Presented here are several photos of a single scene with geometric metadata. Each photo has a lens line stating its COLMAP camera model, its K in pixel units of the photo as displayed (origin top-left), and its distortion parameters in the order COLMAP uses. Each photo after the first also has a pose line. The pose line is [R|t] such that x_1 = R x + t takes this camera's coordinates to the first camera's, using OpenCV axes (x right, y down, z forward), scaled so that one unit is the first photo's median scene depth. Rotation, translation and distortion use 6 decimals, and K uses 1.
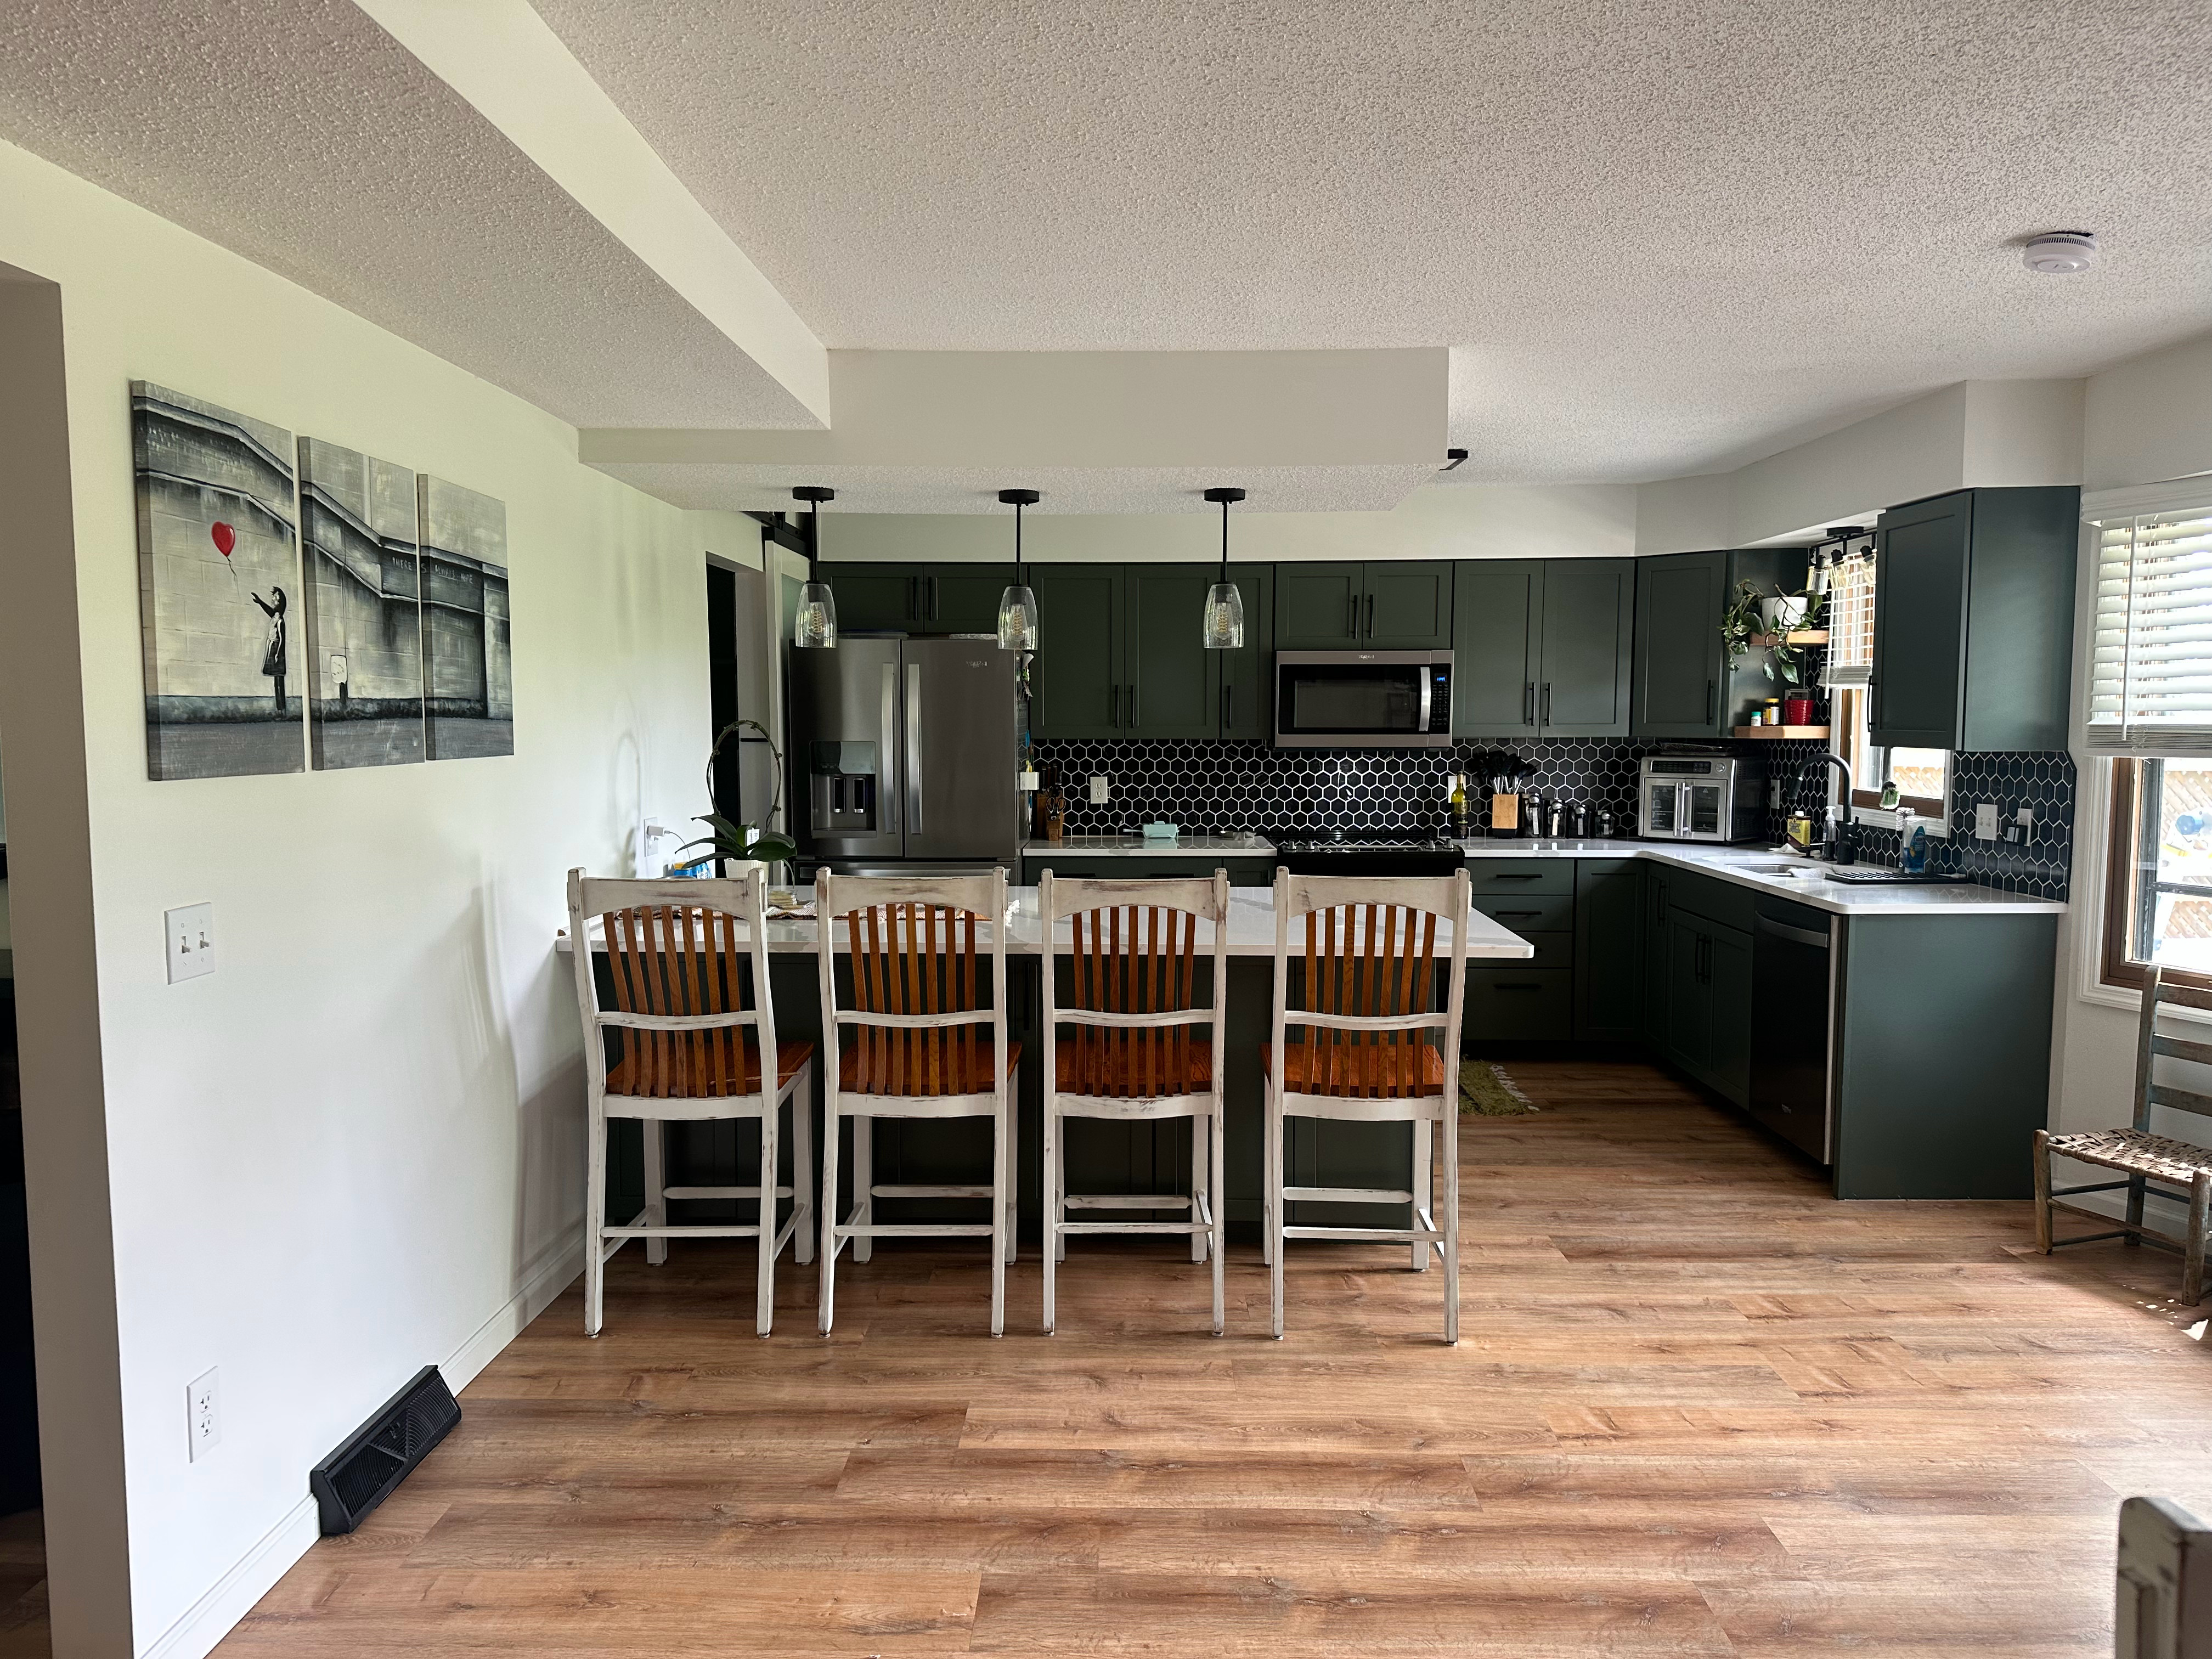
lens RADIAL K [[1539.4, 0, 1112.1], [0, 1539.4, 839.4], [0, 0, 1]] dist [0.108954, -0.158220]
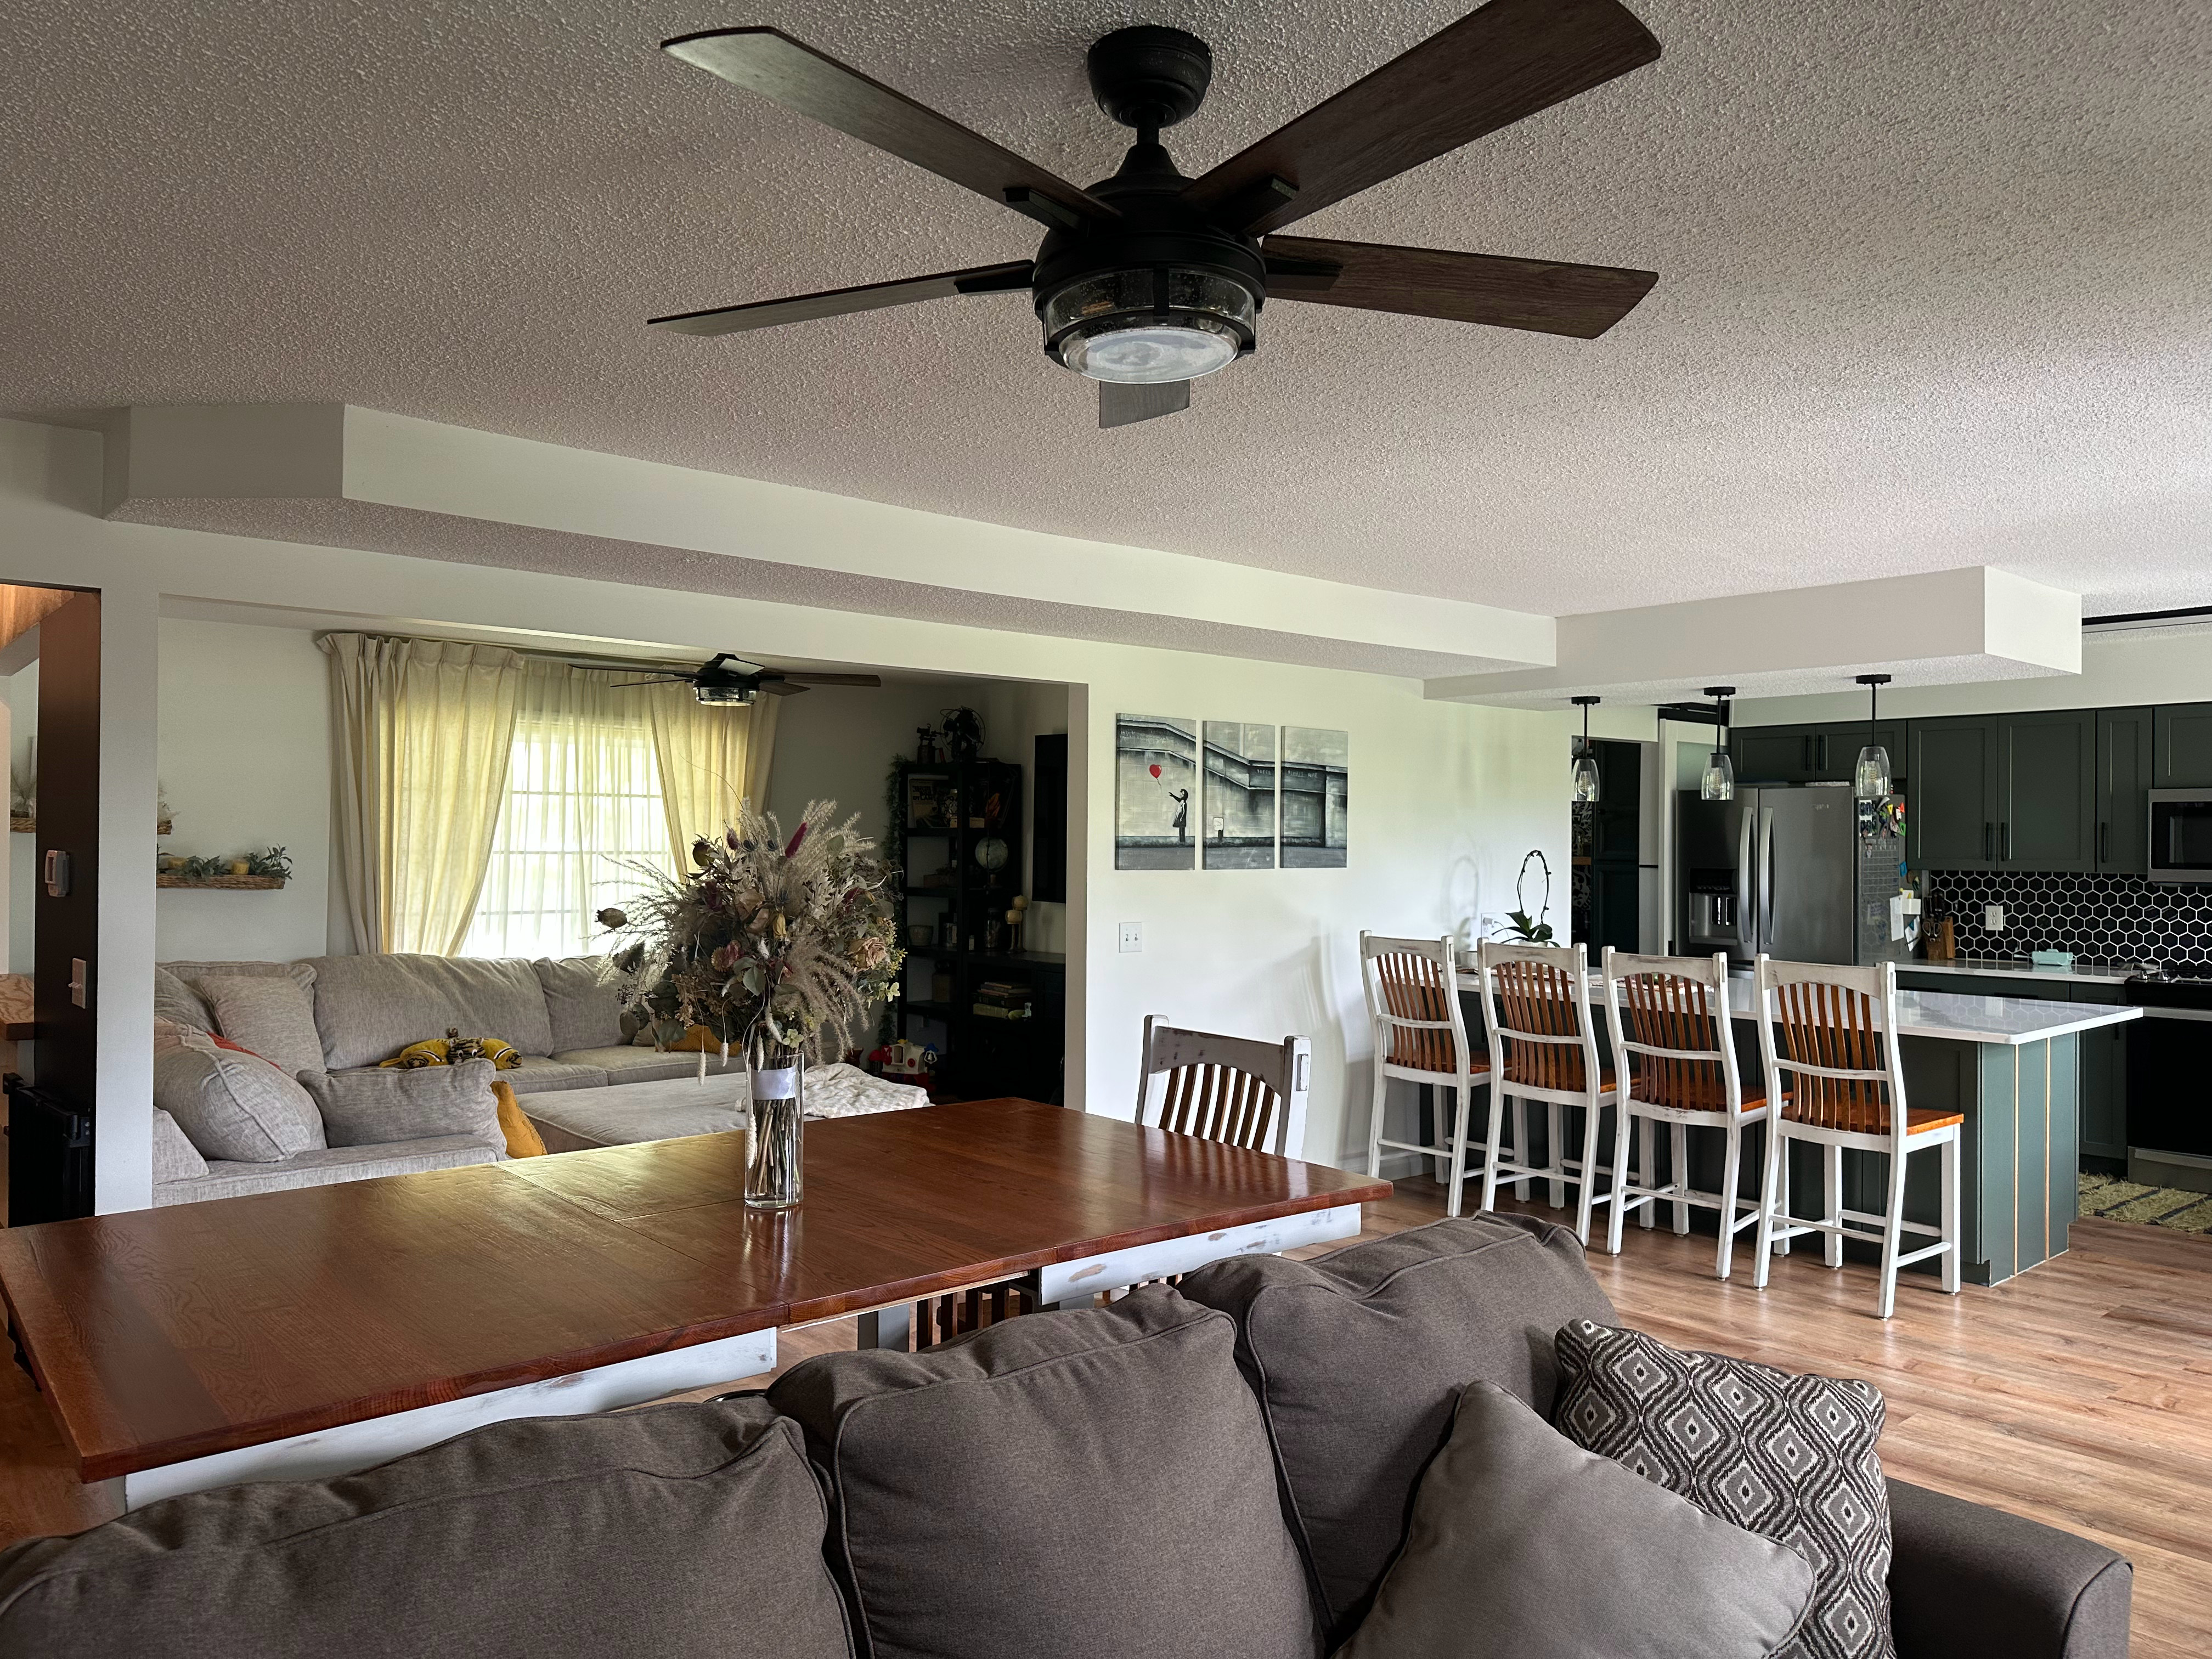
lens RADIAL K [[1539.4, 0, 1112.1], [0, 1539.4, 839.4], [0, 0, 1]] dist [0.108954, -0.158220]
pose [[0.672345, 0.002369, -0.740234, 0.718168], [-0.066741, 0.996116, -0.057432, 0.033169], [0.737223, 0.088018, 0.669892, -0.392093]]
